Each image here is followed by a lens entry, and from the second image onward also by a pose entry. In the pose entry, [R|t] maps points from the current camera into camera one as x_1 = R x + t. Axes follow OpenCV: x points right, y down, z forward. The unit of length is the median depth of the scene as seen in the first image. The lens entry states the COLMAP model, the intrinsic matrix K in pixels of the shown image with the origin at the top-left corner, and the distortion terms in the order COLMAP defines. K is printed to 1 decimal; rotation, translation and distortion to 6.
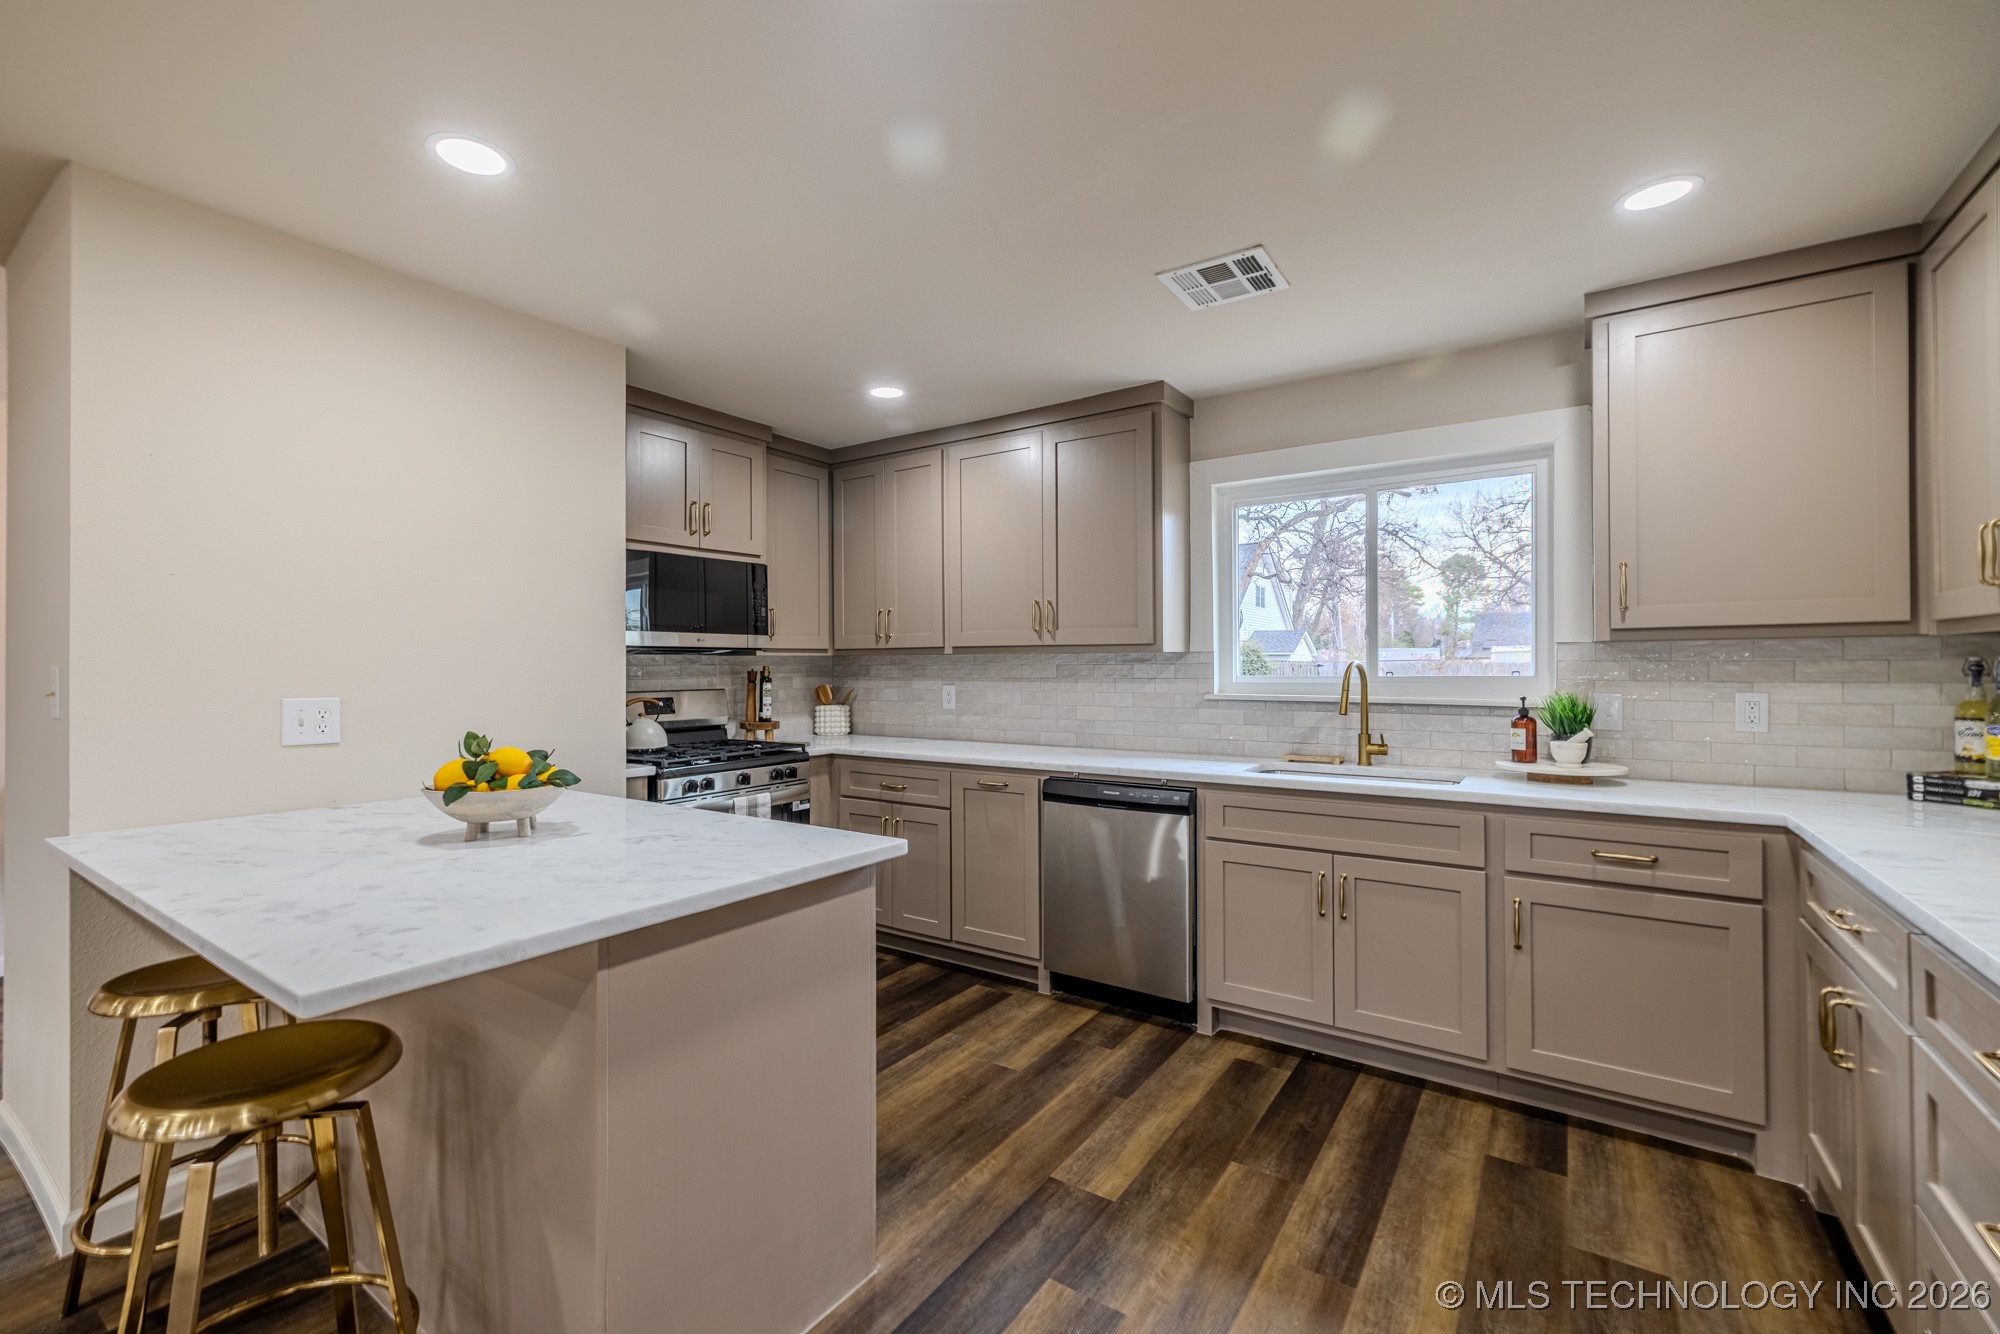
lens RADIAL K [[839.8, 0, 997.9], [0, 839.8, 667.6], [0, 0, 1]] dist [0.000433, -0.000484]
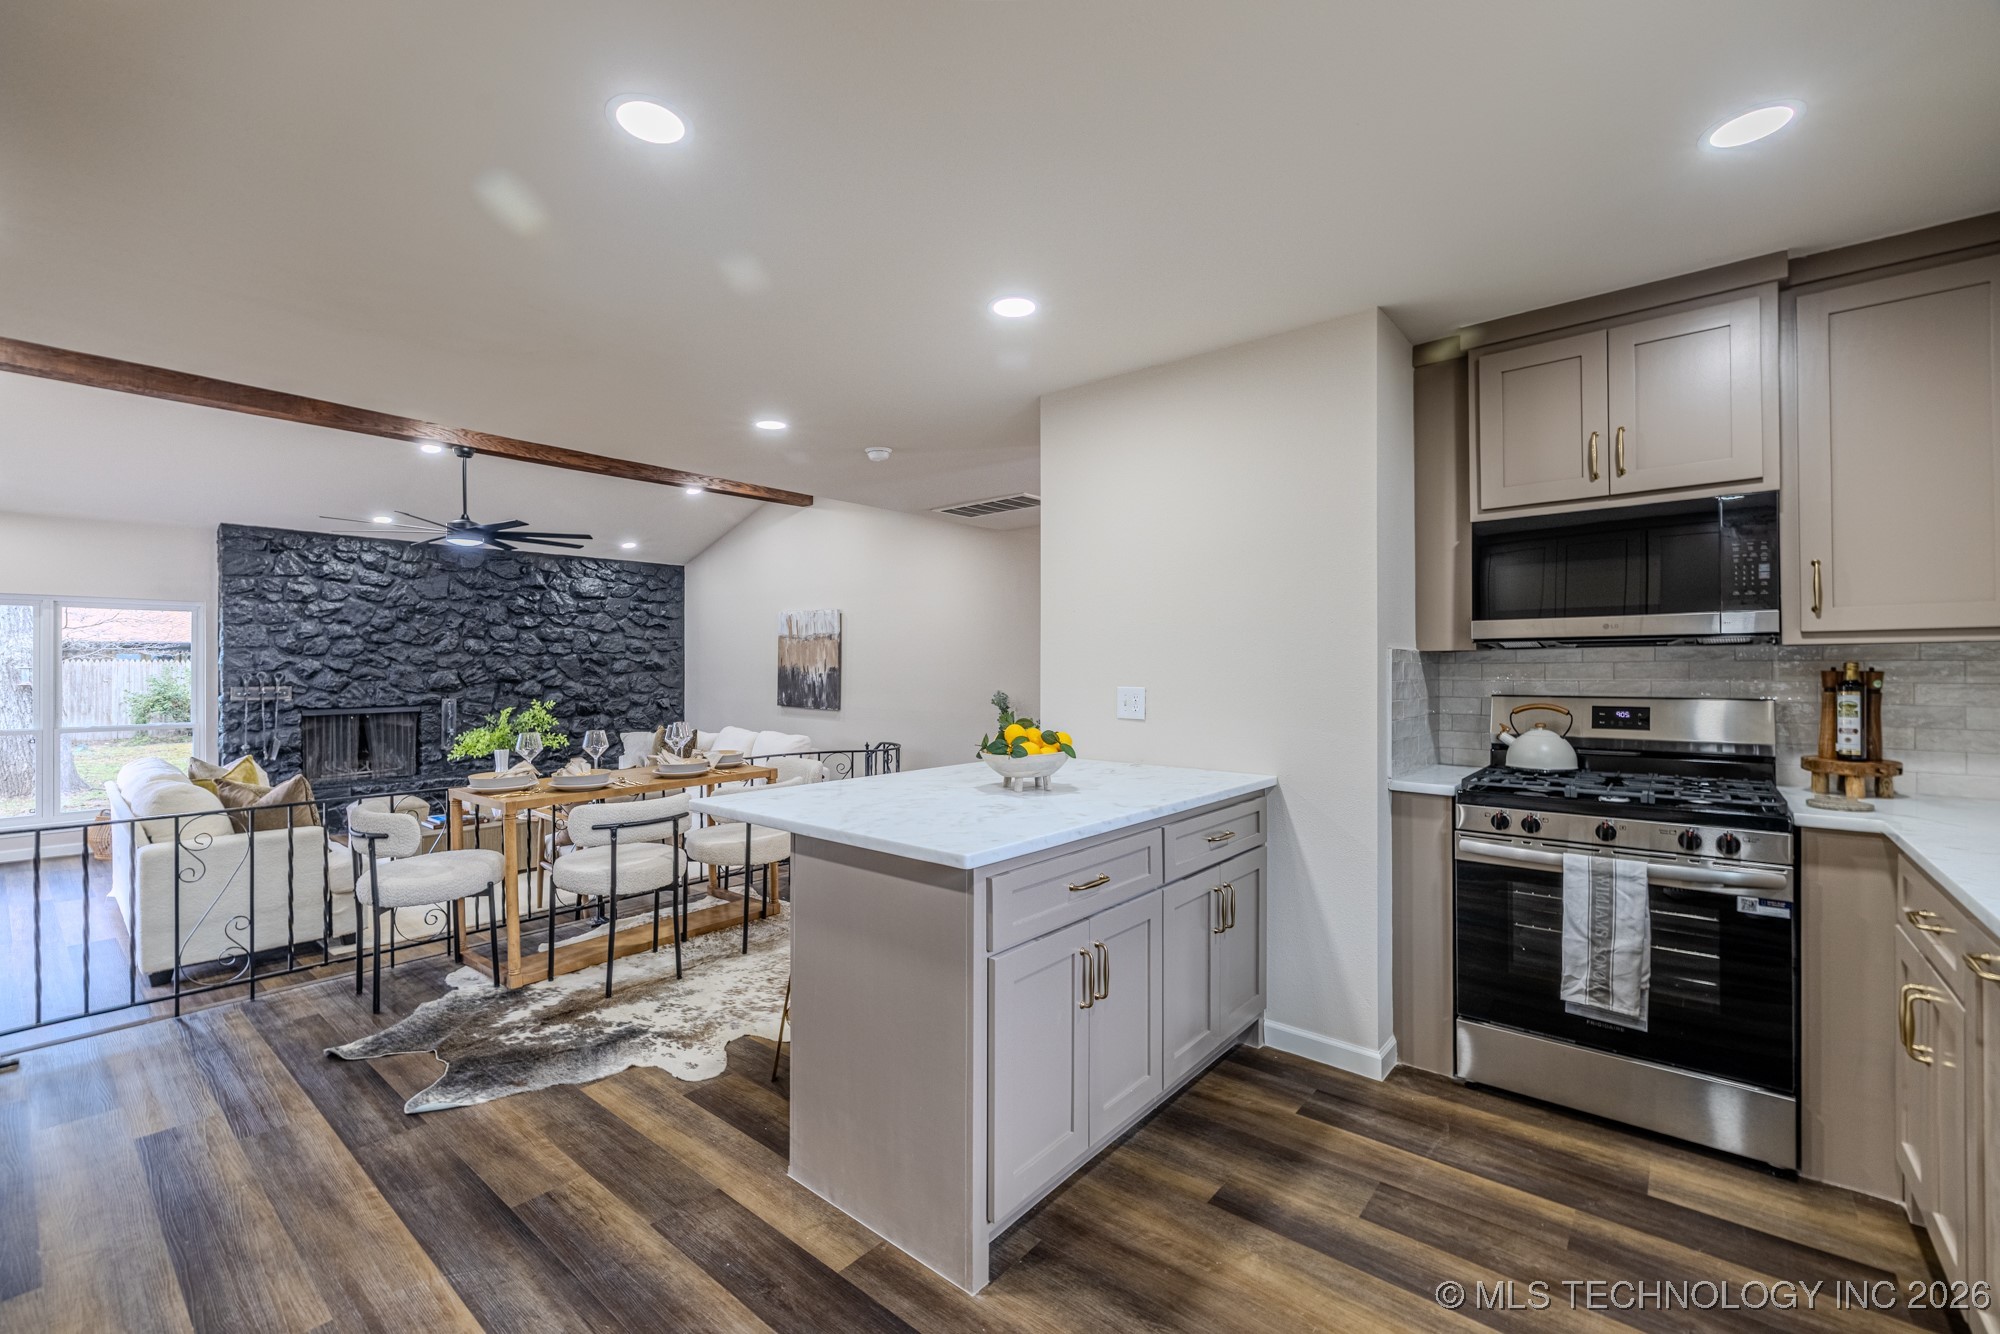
lens RADIAL K [[839.8, 0, 997.9], [0, 839.8, 667.6], [0, 0, 1]] dist [0.000433, -0.000484]
pose [[-0.101801, -0.006683, -0.994782, 0.402802], [-0.002600, 0.999976, -0.006452, 0.007959], [0.994801, 0.001930, -0.101816, 0.573851]]
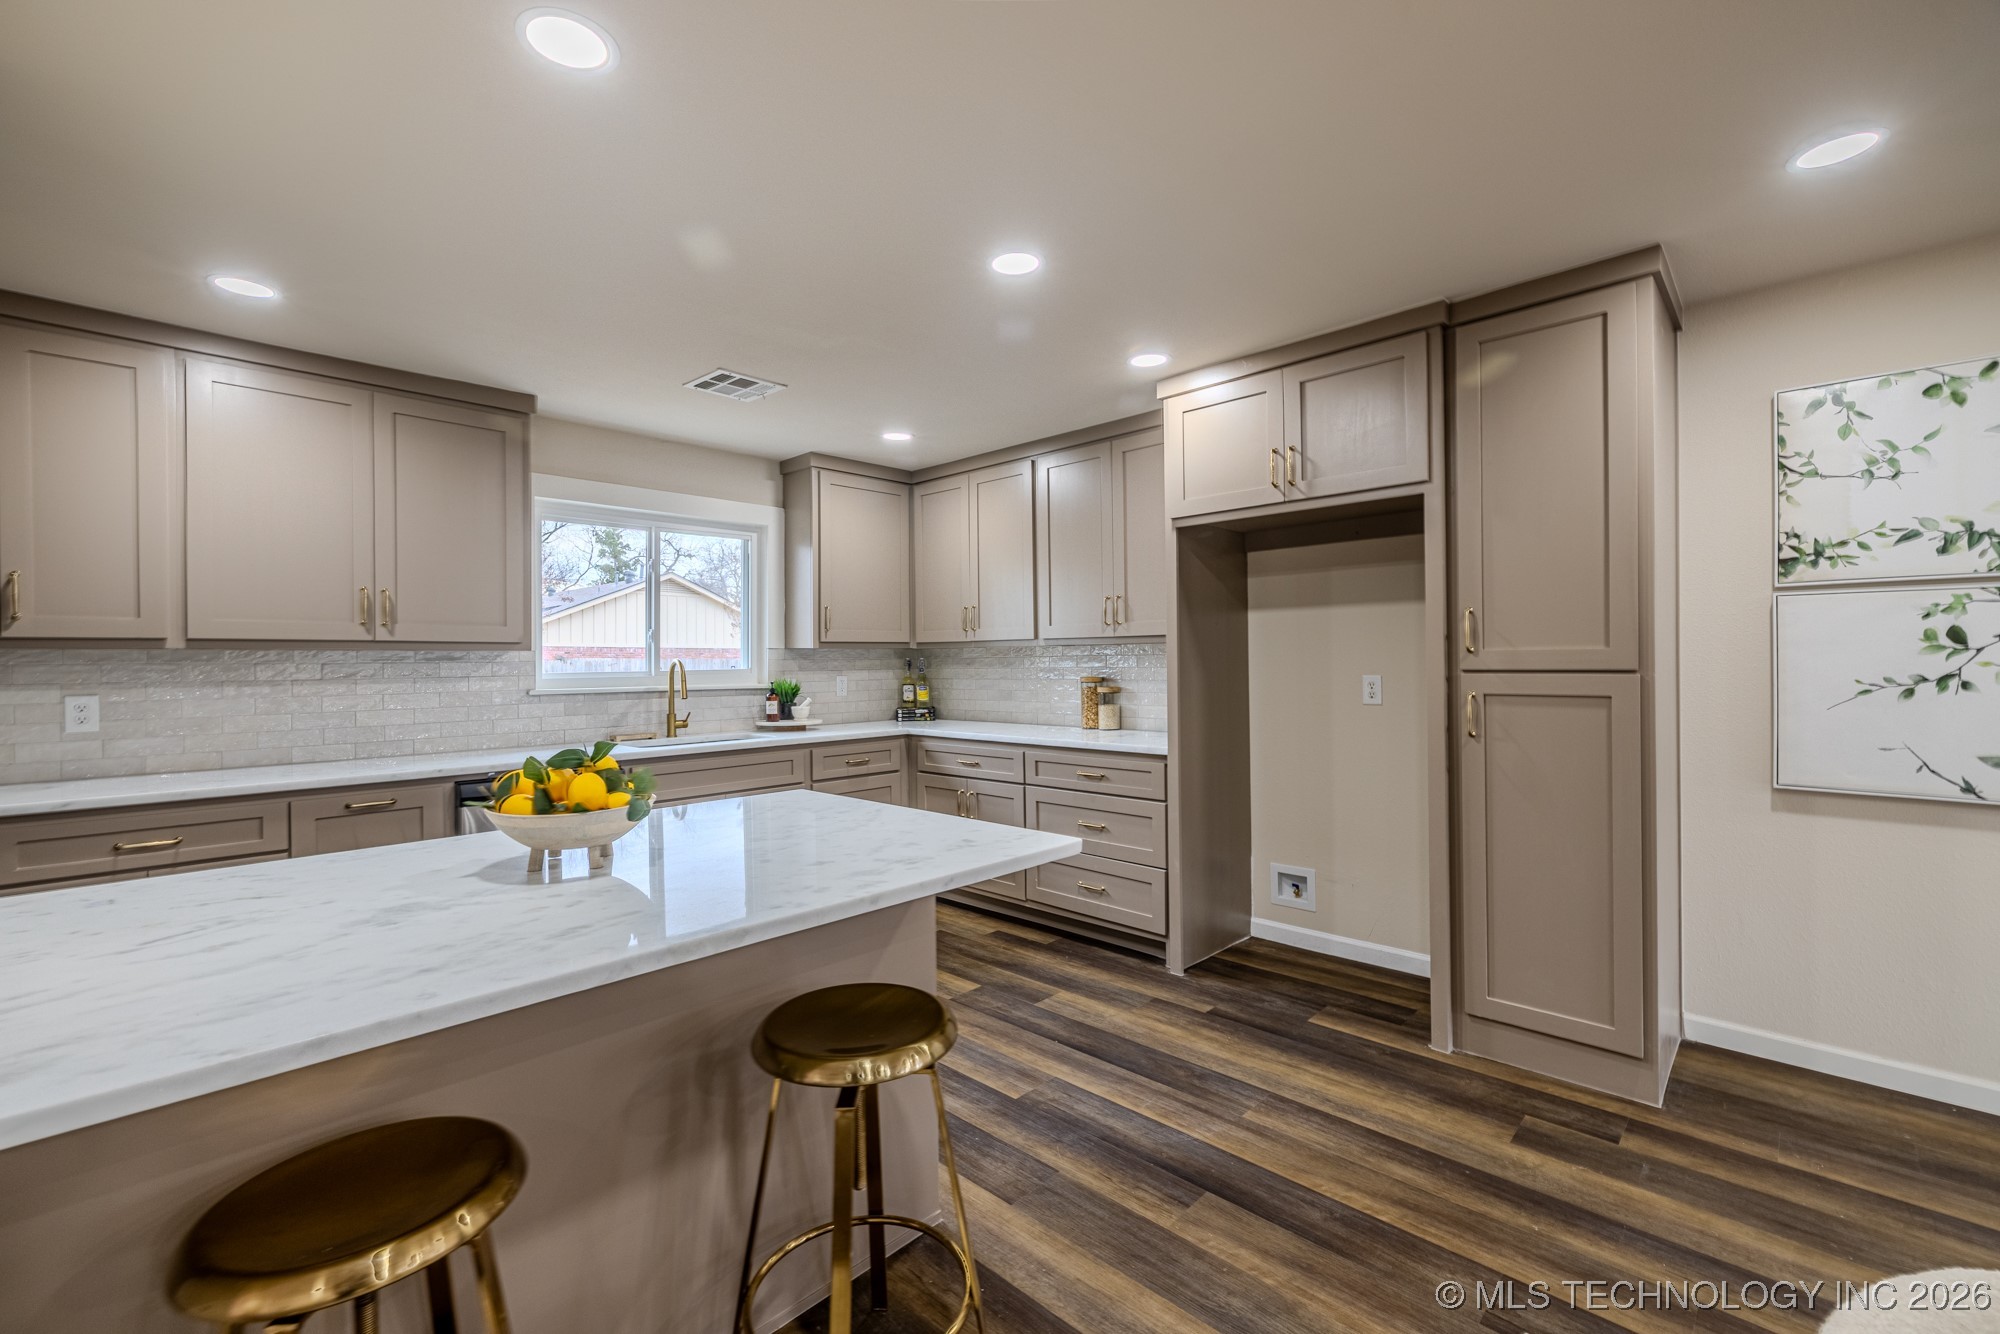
lens RADIAL K [[839.8, 0, 997.9], [0, 839.8, 667.6], [0, 0, 1]] dist [0.000433, -0.000484]
pose [[0.180910, -0.003874, 0.983492, -0.718539], [0.014600, 0.999893, 0.001253, 0.010190], [-0.983391, 0.014133, 0.180947, 0.221398]]
